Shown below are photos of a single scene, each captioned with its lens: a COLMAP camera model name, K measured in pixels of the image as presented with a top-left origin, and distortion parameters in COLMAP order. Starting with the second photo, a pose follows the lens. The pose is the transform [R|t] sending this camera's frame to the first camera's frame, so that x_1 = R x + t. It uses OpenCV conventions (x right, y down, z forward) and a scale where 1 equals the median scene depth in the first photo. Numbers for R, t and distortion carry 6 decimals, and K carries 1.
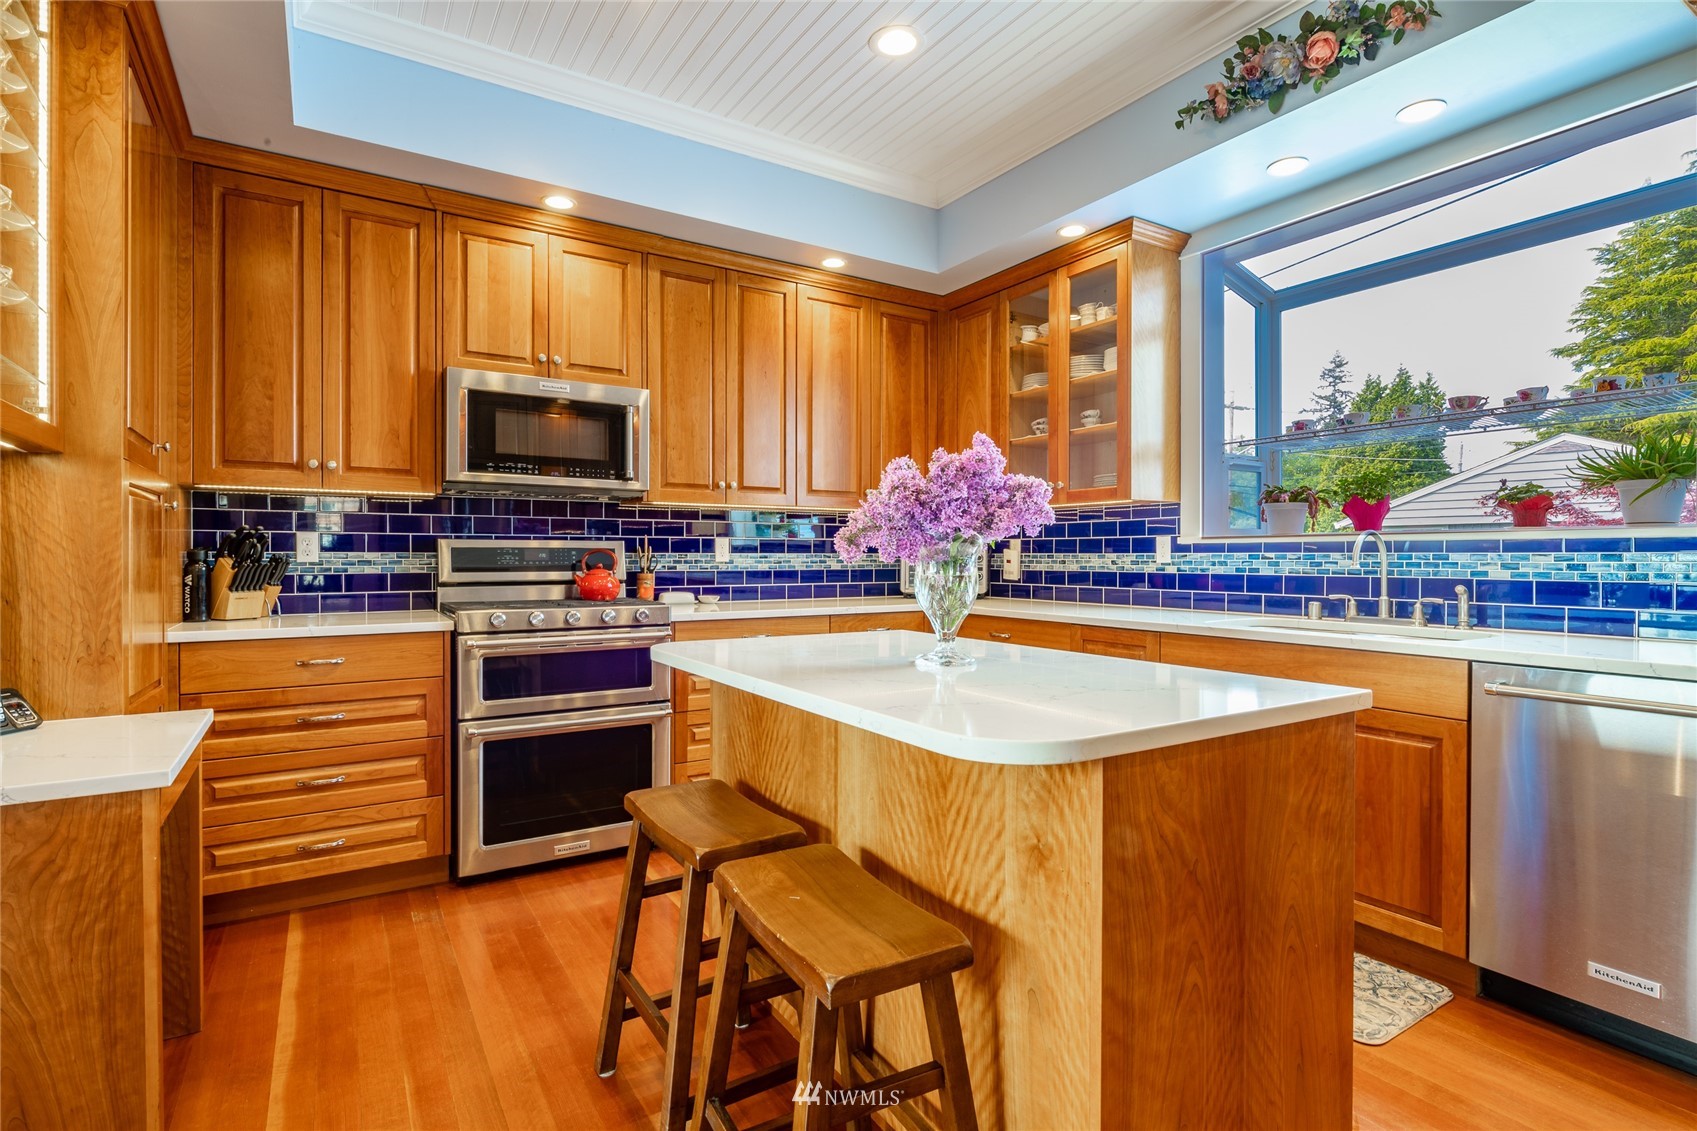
lens RADIAL K [[829.2, 0, 838.4], [0, 829.2, 560.7], [0, 0, 1]] dist [-0.001625, -0.002794]
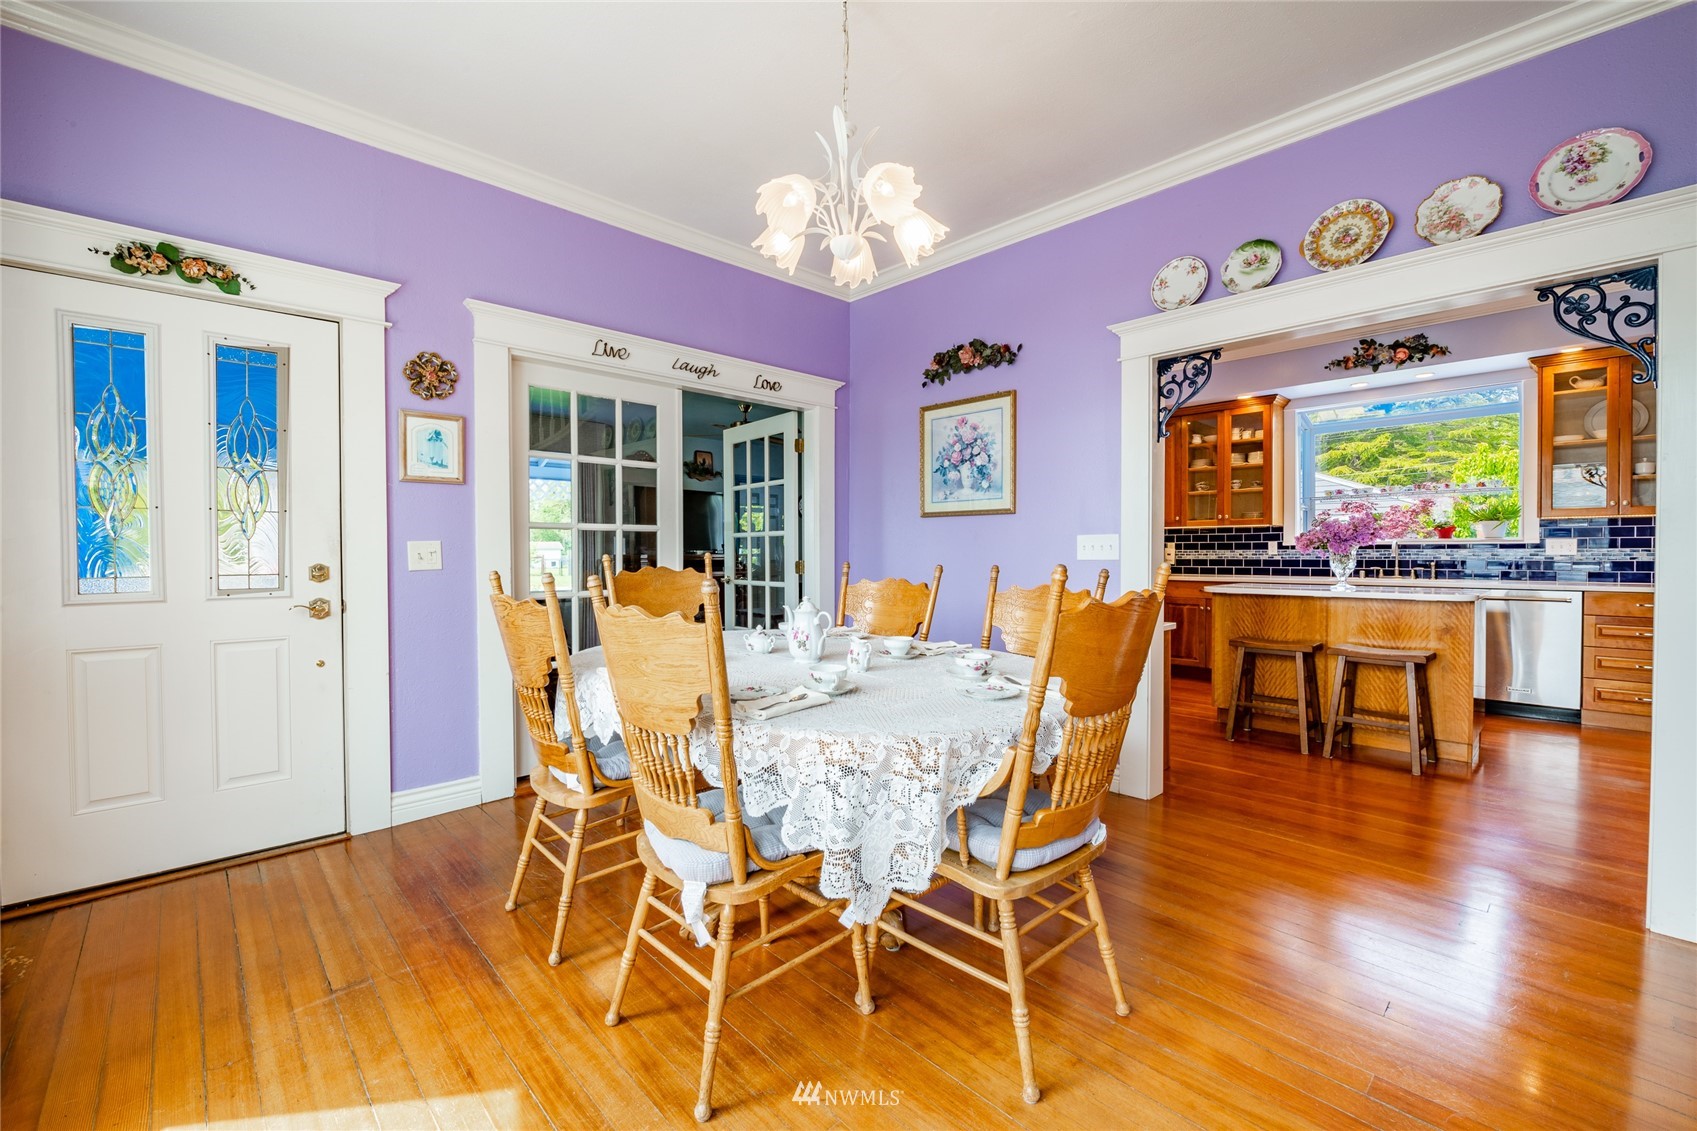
lens RADIAL K [[709.7, 0, 849.4], [0, 709.7, 562.9], [0, 0, 1]] dist [-0.007906, -0.002149]
pose [[0.978720, -0.008674, 0.205016, -1.179098], [0.006673, 0.999923, 0.010447, -0.002174], [-0.205091, -0.008857, 0.978703, -0.609049]]
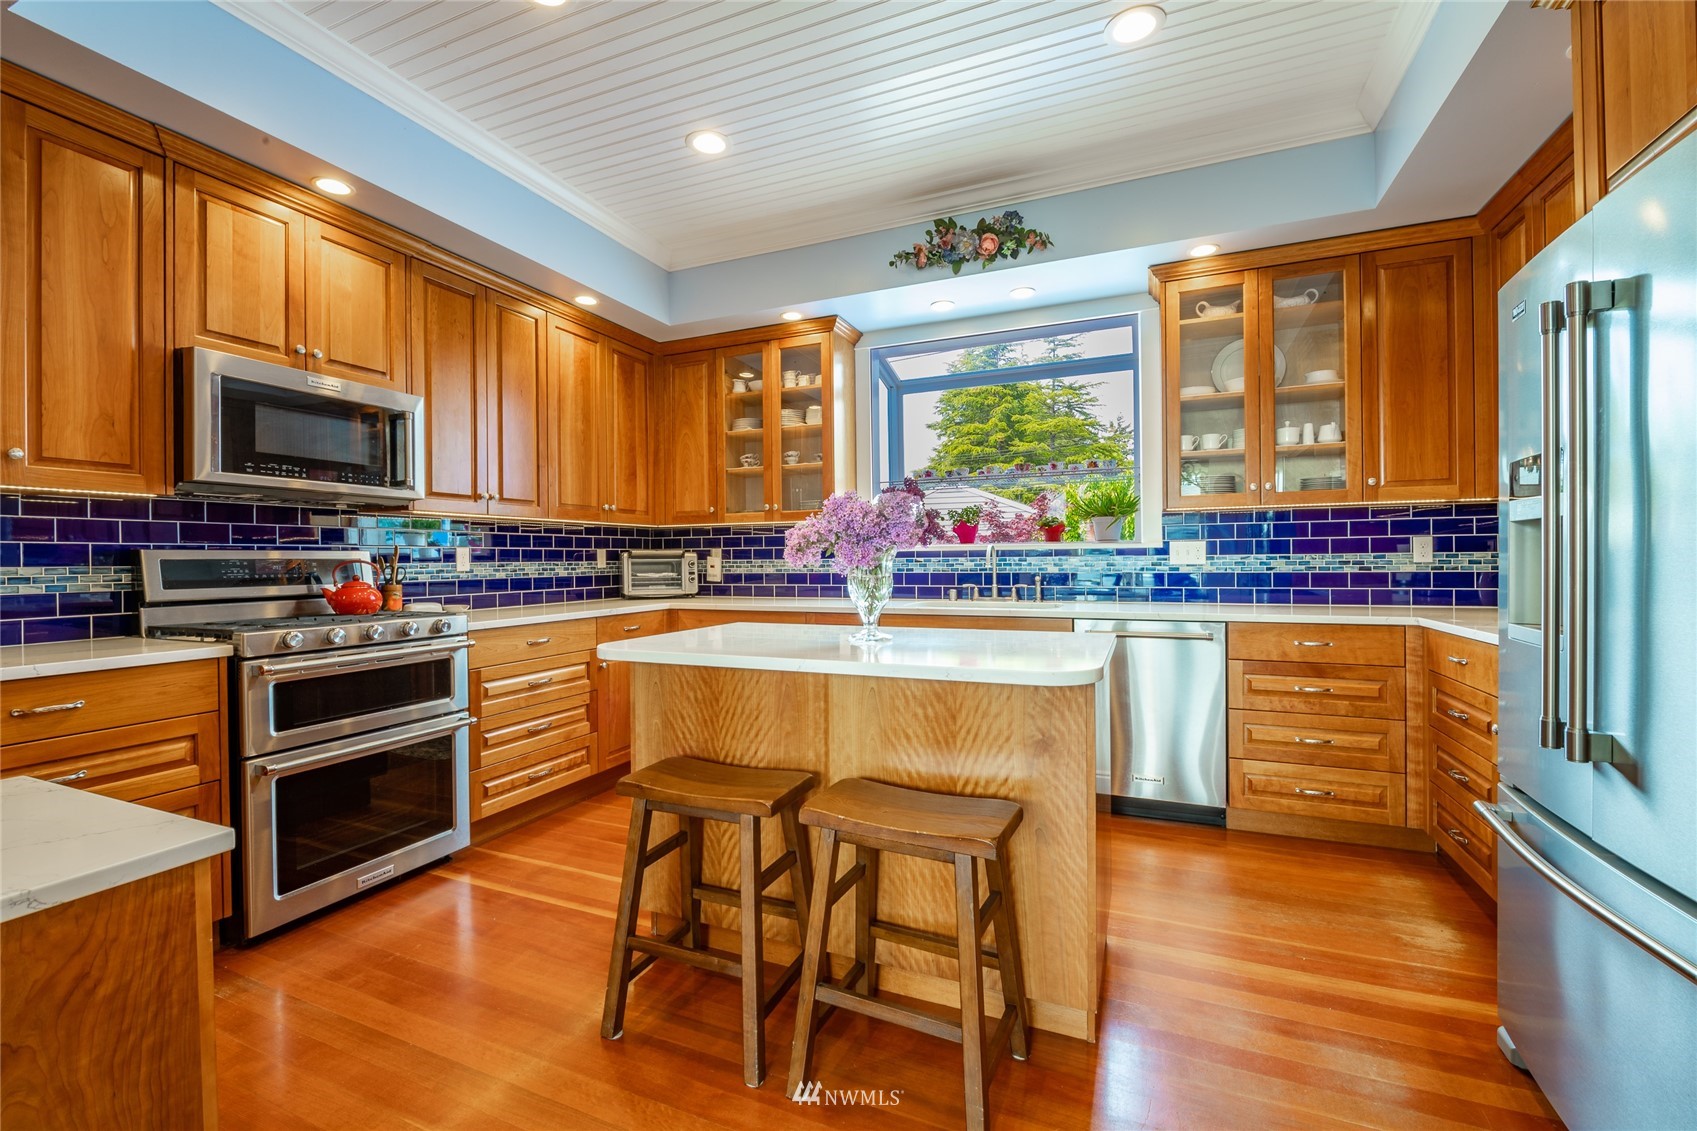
lens RADIAL K [[709.7, 0, 846.9], [0, 709.7, 562.8], [0, 0, 1]] dist [-0.007906, -0.002149]
pose [[0.819225, -0.012168, 0.573343, -0.330845], [0.014425, 0.999896, 0.000610, -0.003511], [-0.573291, 0.007771, 0.819315, 0.028343]]
